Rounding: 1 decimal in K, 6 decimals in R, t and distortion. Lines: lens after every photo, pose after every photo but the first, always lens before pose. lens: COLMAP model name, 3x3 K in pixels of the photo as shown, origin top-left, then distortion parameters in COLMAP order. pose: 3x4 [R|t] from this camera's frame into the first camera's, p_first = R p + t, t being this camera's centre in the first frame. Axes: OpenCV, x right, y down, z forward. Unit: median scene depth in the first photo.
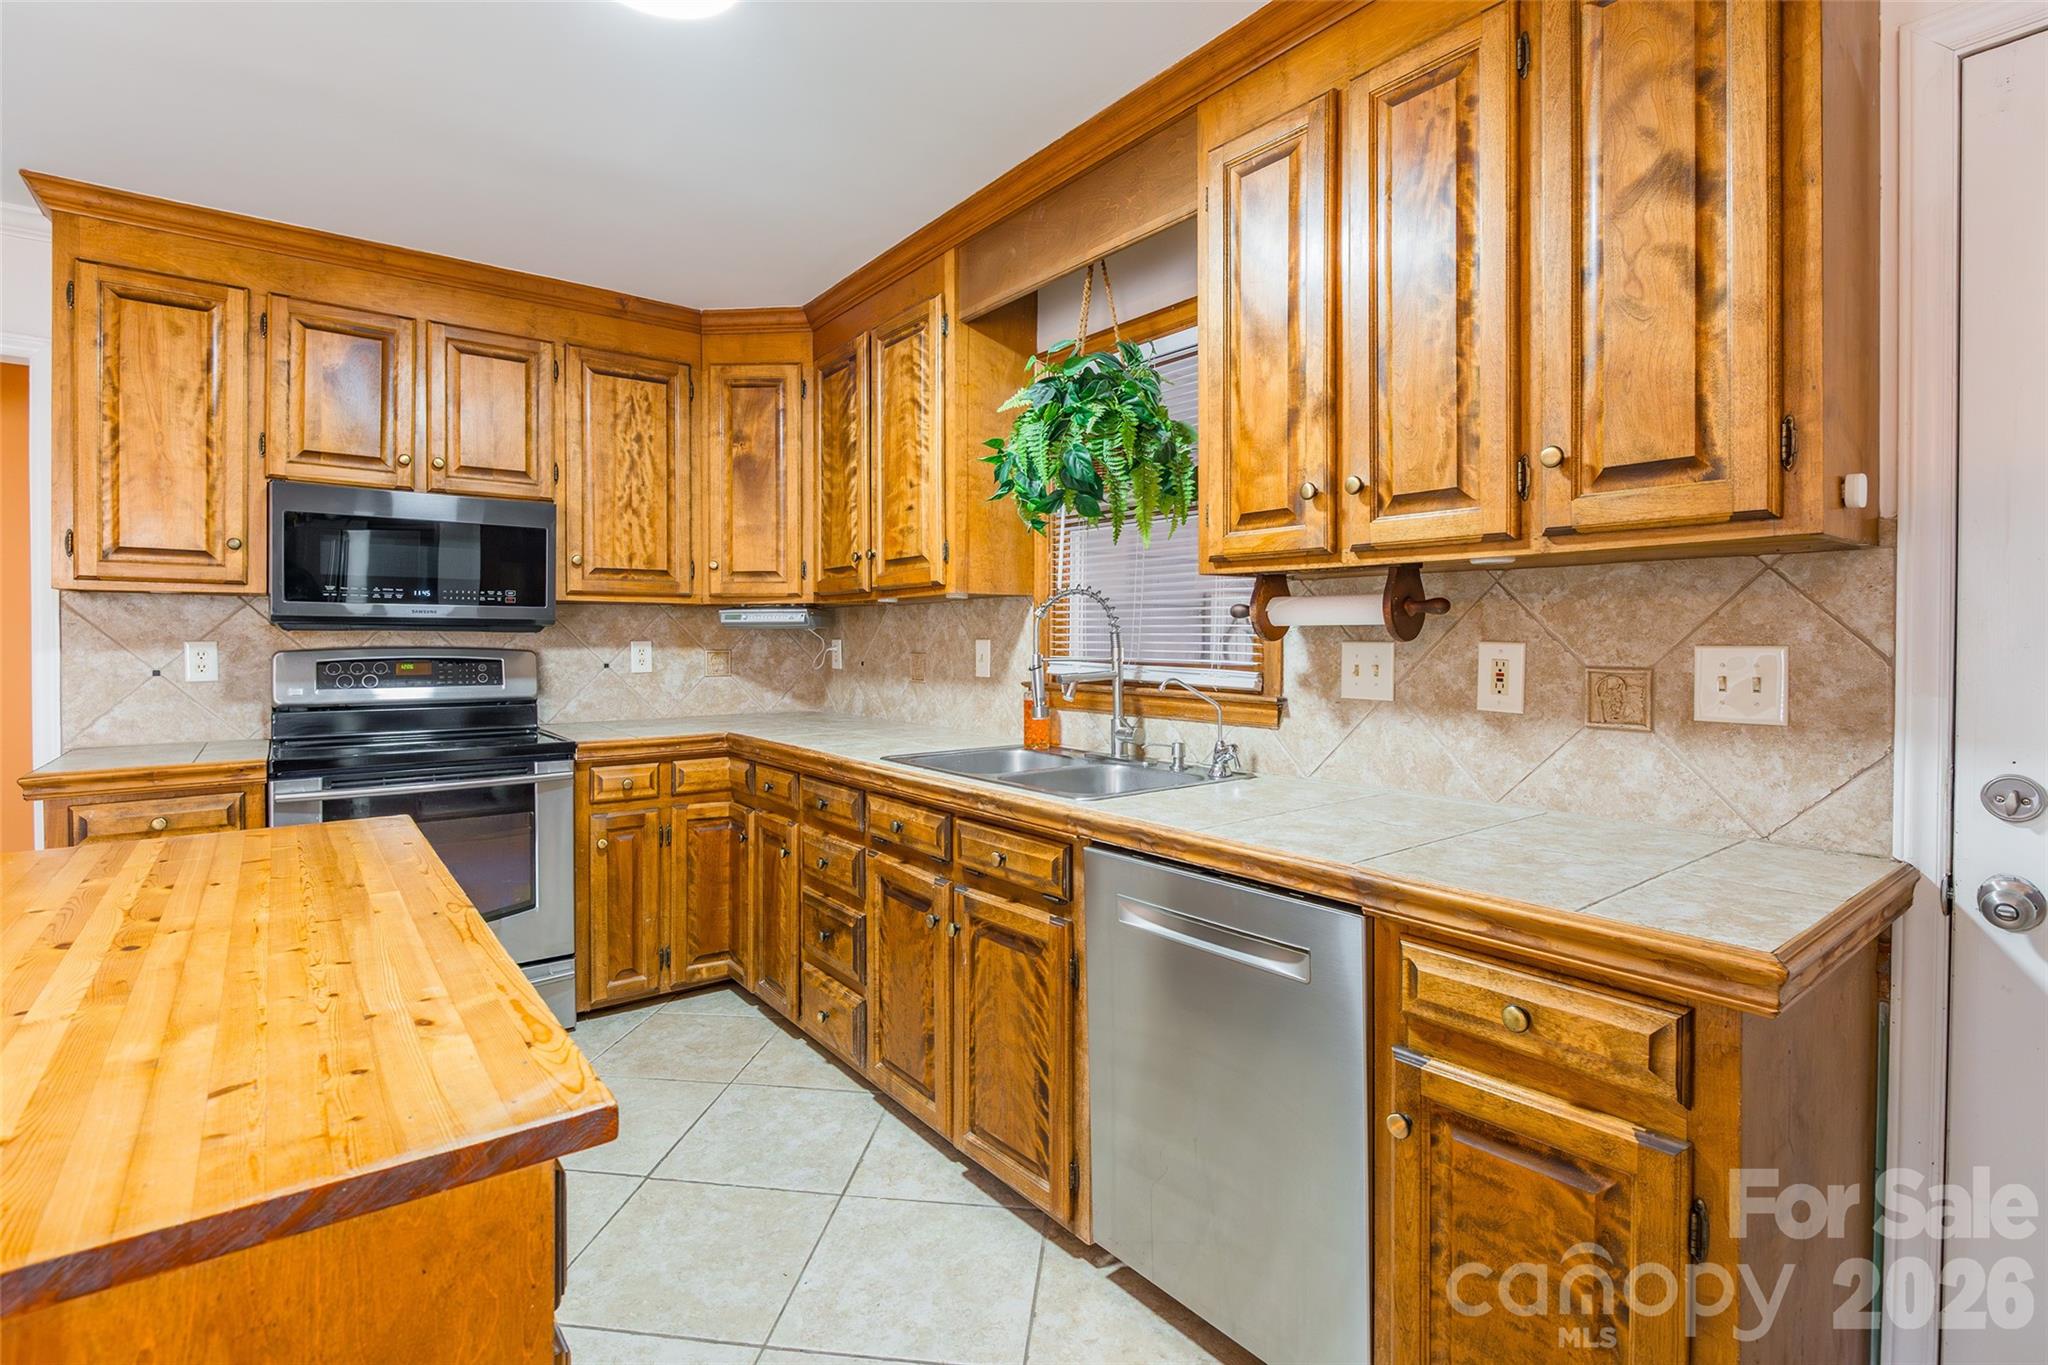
lens RADIAL K [[966.8, 0, 1027.2], [0, 966.8, 654.9], [0, 0, 1]] dist [-0.013699, 0.003651]
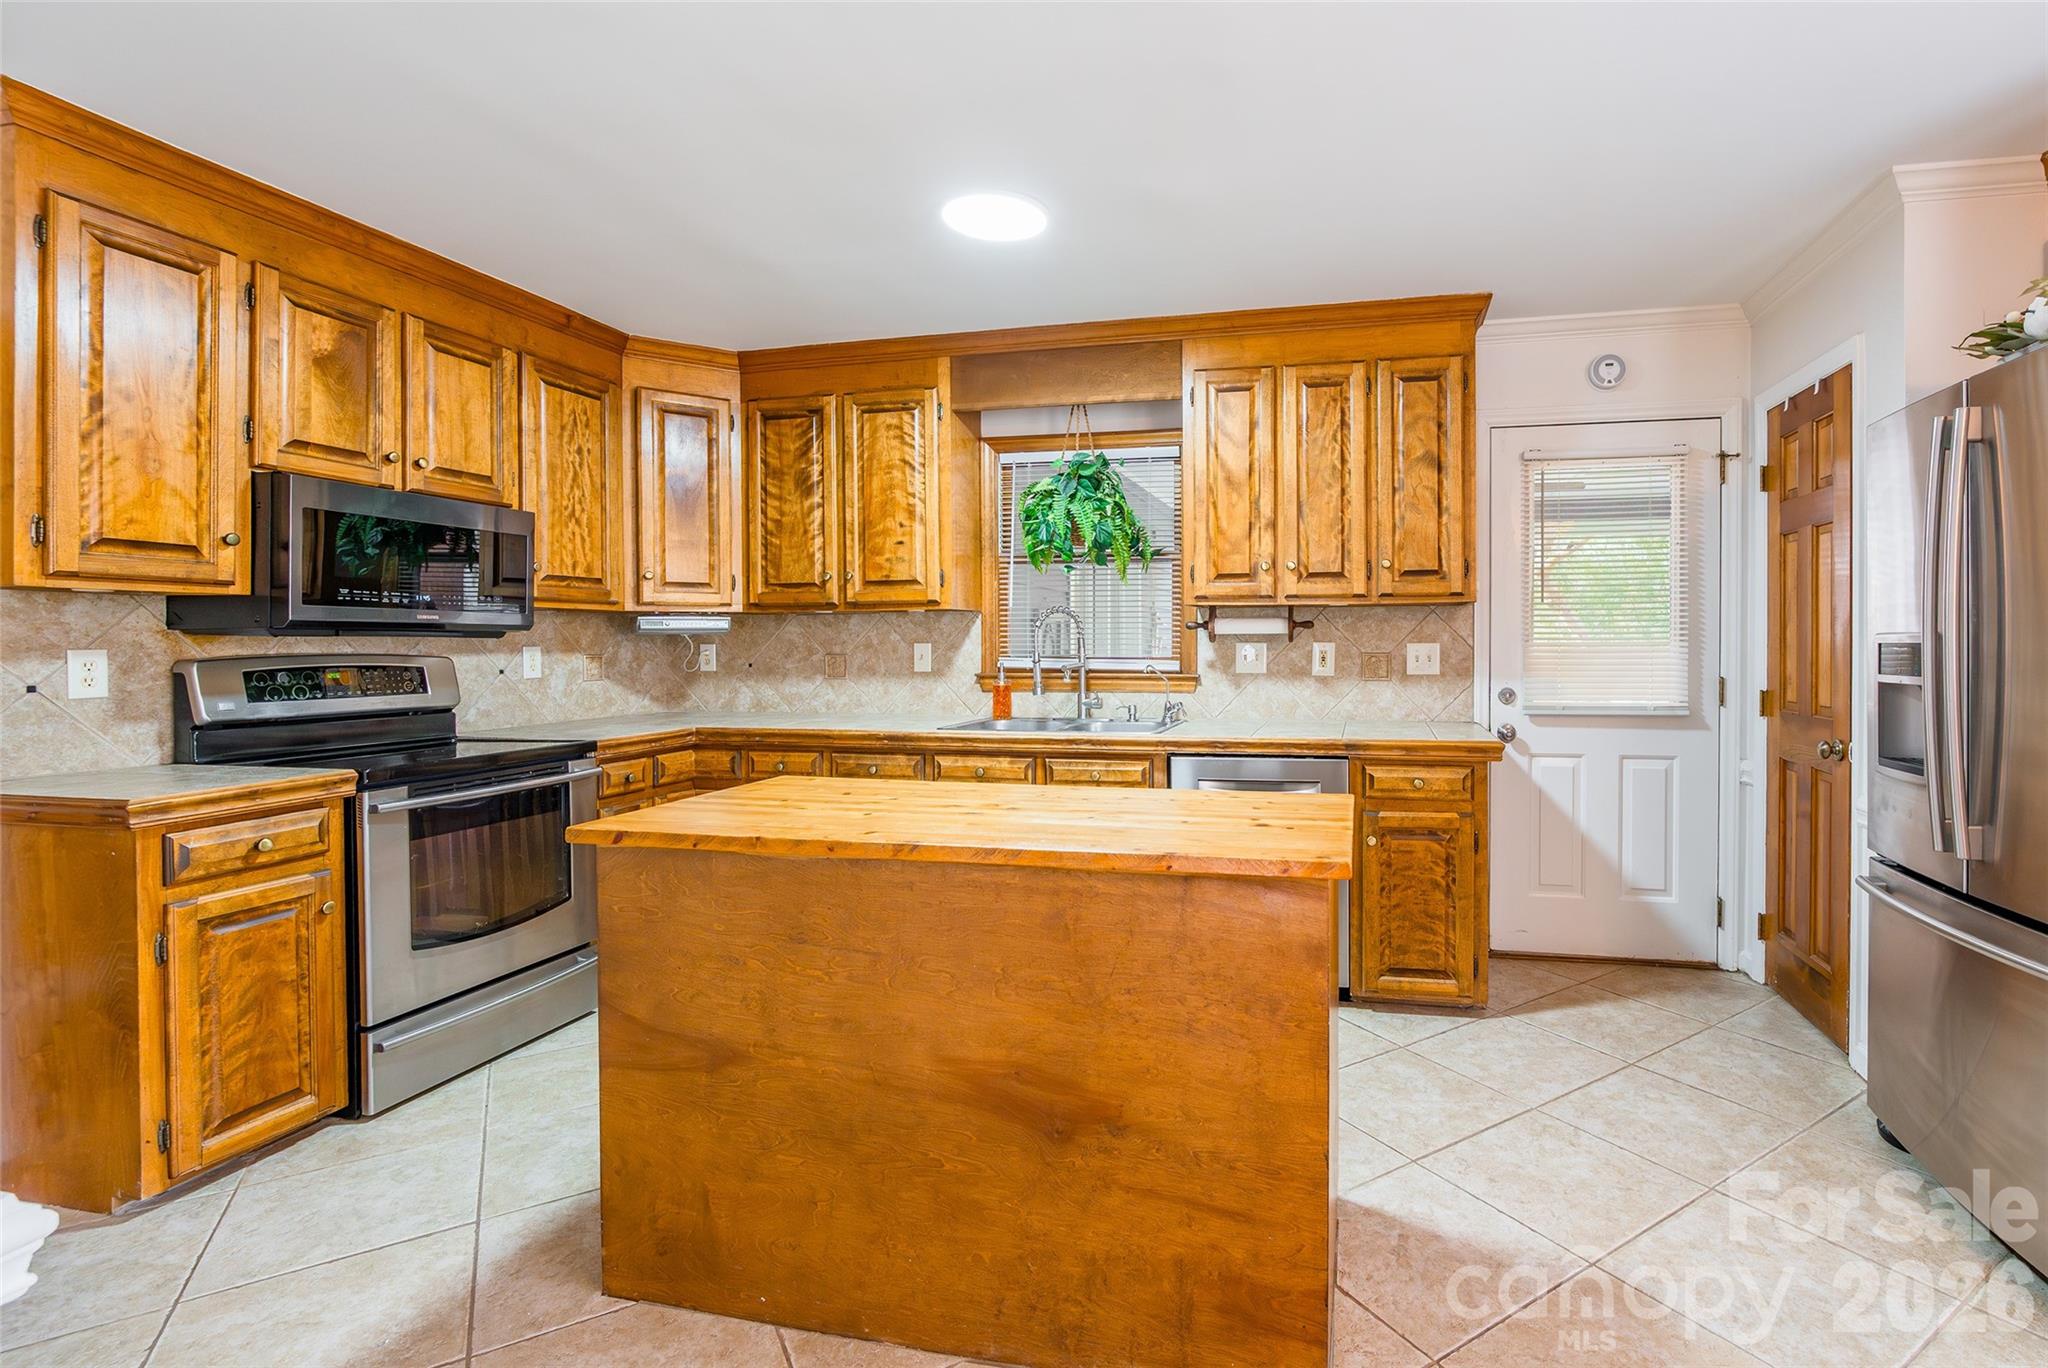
lens RADIAL K [[982.4, 0, 1164.9], [0, 982.4, 664.9], [0, 0, 1]] dist [-0.015214, 0.003439]
pose [[0.758378, -0.019280, 0.651529, -0.787801], [0.015685, 0.999813, 0.011329, 0.004590], [-0.651626, 0.001627, 0.758539, -0.262921]]
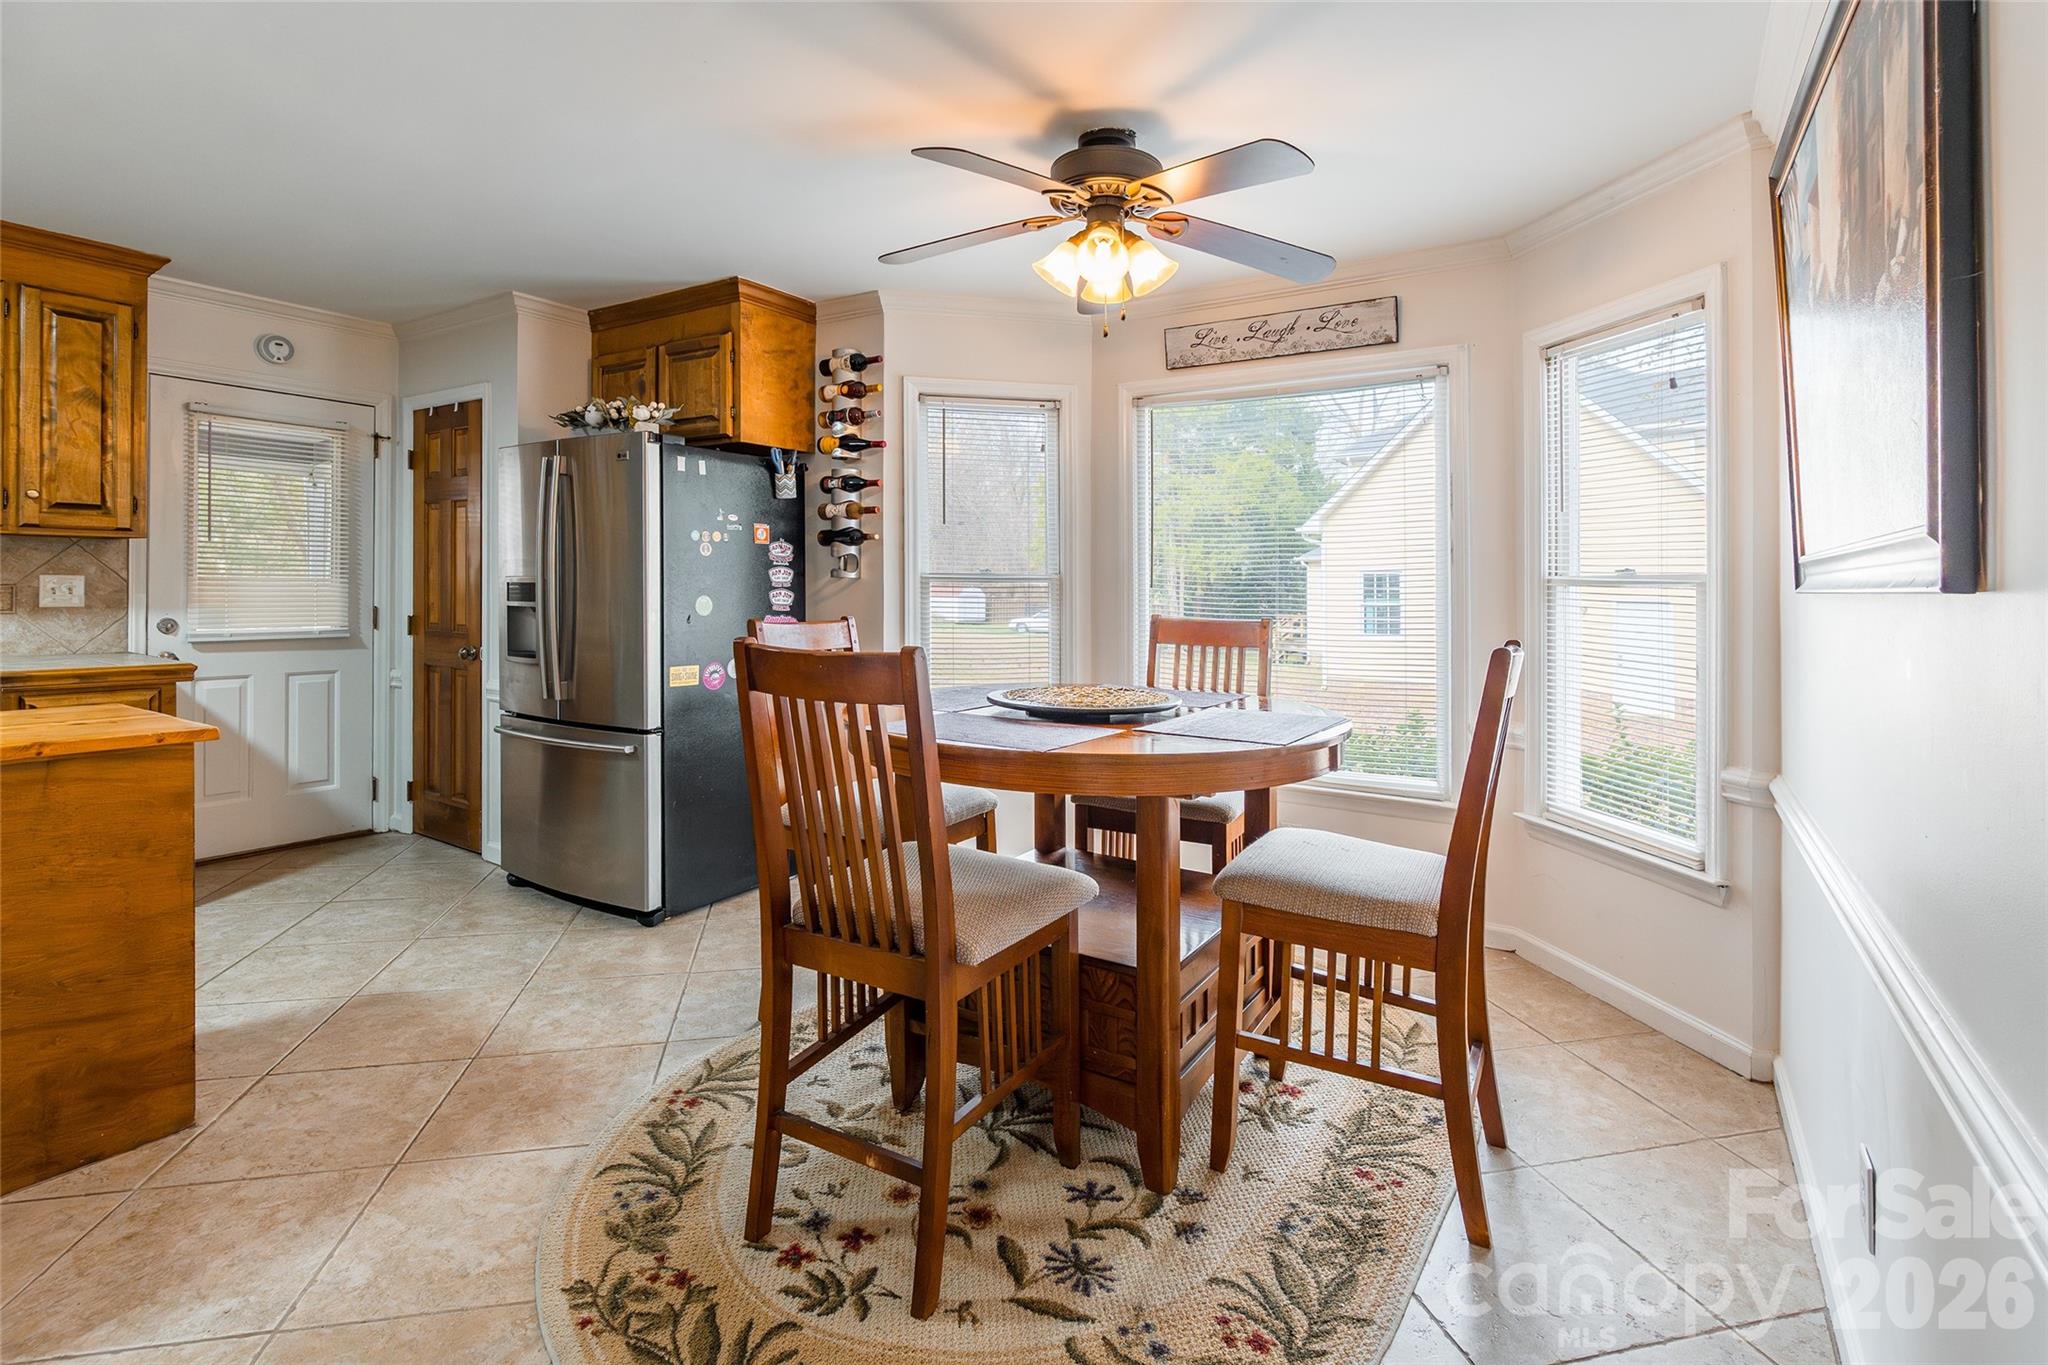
lens RADIAL K [[966.8, 0, 1071.3], [0, 966.8, 597.6], [0, 0, 1]] dist [-0.013699, 0.003651]
pose [[-0.360757, -0.015565, 0.932530, -1.375594], [-0.000334, 0.999863, 0.016559, 0.003813], [-0.932660, 0.005662, -0.360713, -0.281322]]
